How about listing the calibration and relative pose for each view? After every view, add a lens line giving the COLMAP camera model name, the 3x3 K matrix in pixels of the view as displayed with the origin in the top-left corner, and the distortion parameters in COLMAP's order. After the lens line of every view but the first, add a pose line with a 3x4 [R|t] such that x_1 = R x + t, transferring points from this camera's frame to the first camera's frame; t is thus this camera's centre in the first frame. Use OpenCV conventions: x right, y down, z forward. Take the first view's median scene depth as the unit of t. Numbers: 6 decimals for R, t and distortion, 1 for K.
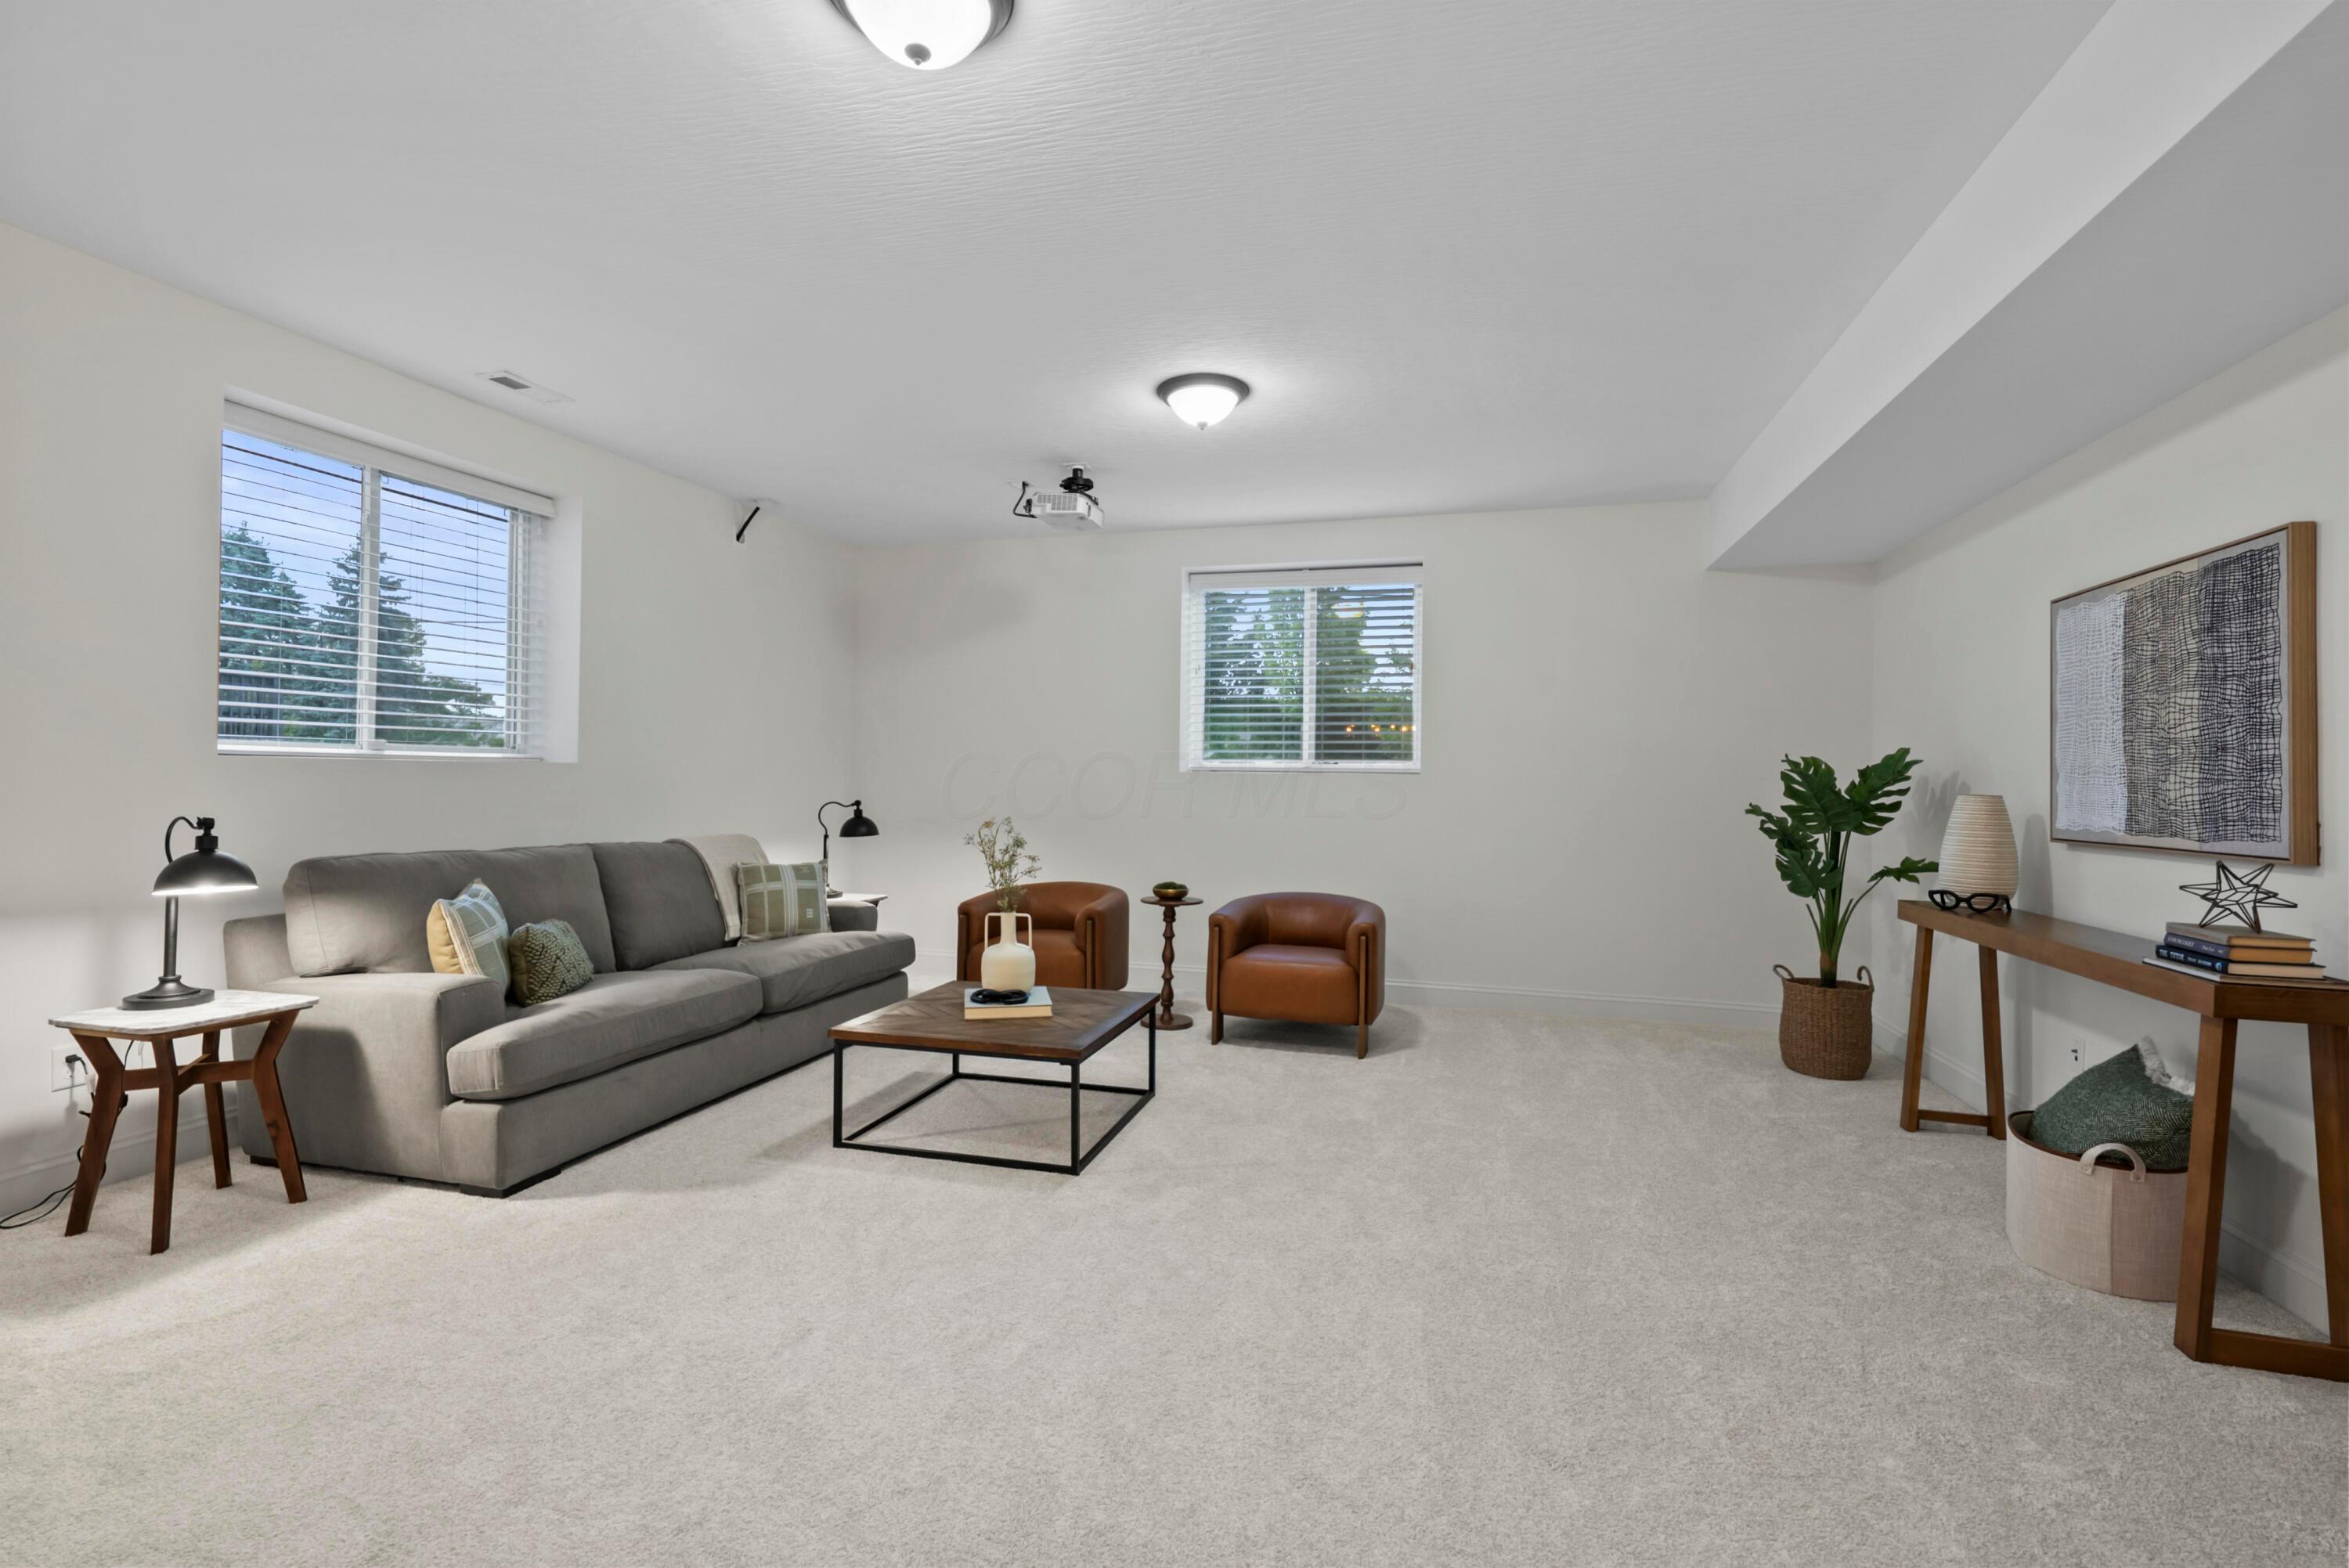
lens RADIAL K [[1036.1, 0, 1176.5], [0, 1036.1, 770.7], [0, 0, 1]] dist [-0.001533, 0.000093]
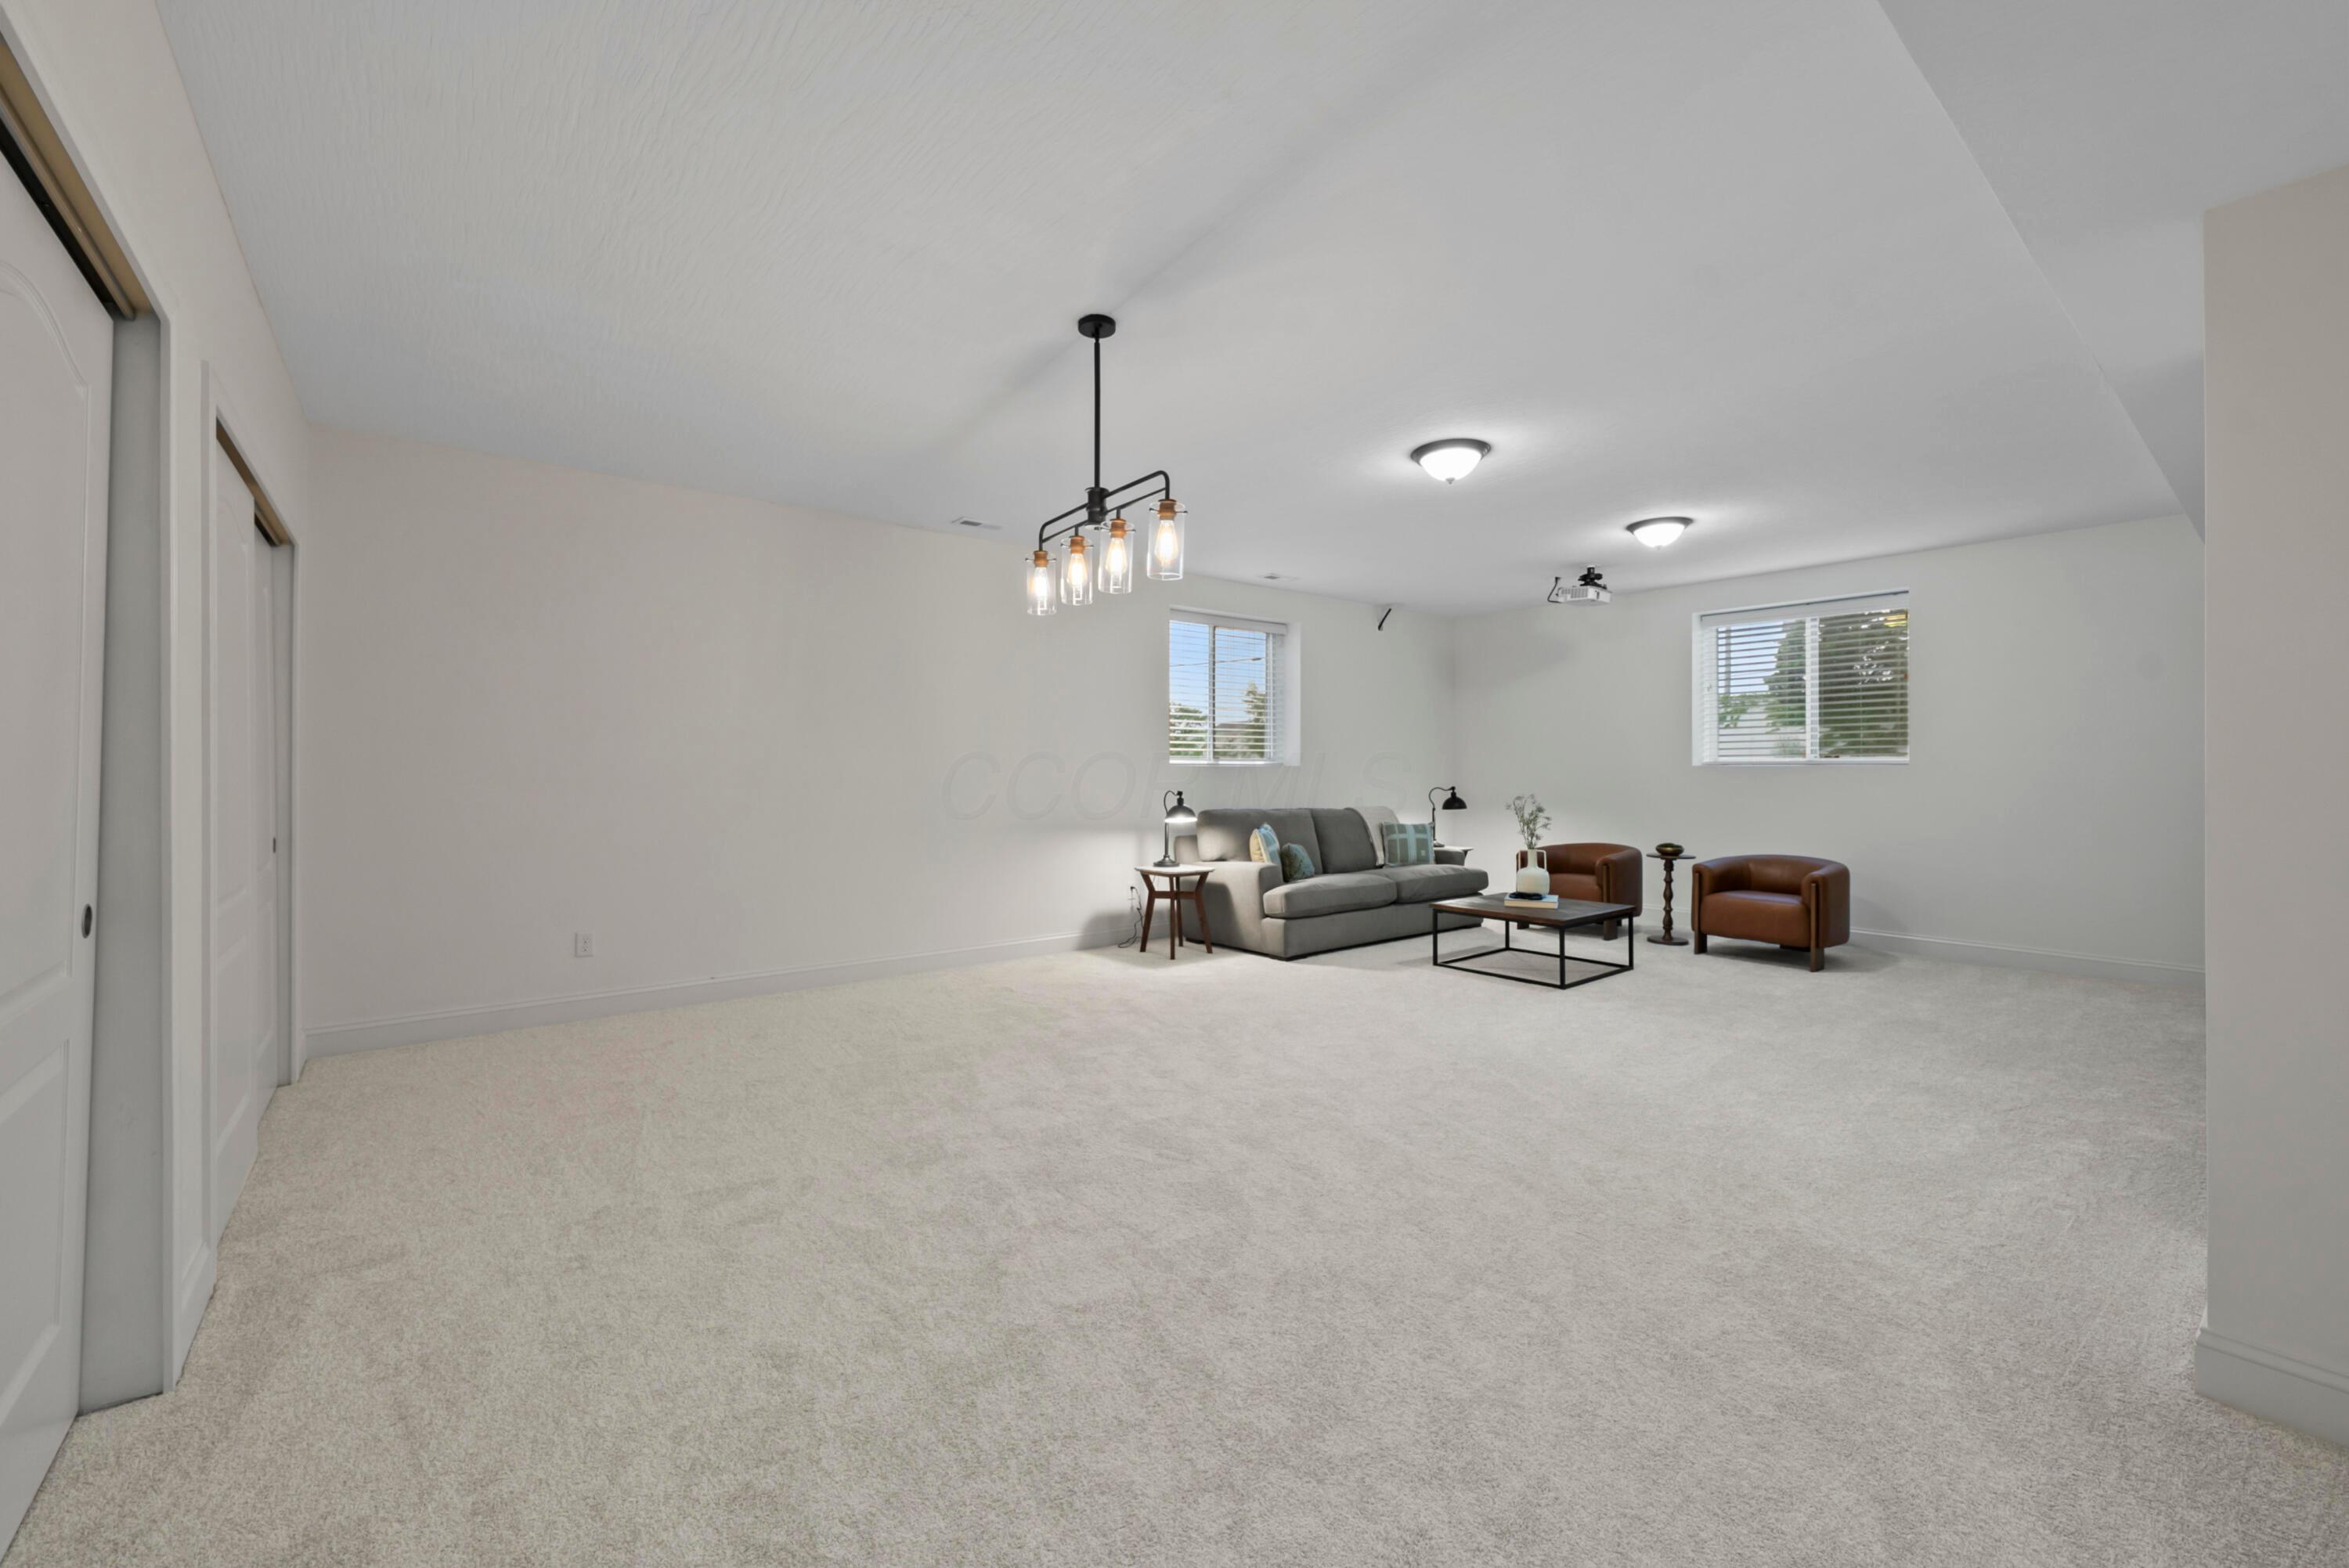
lens RADIAL K [[904.8, 0, 1176.8], [0, 904.8, 774.2], [0, 0, 1]] dist [0.001664, -0.000579]
pose [[0.814203, -0.009610, -0.580501, 0.228614], [0.013852, 0.999900, 0.002874, -0.000533], [0.580415, -0.010381, 0.814255, -0.560742]]
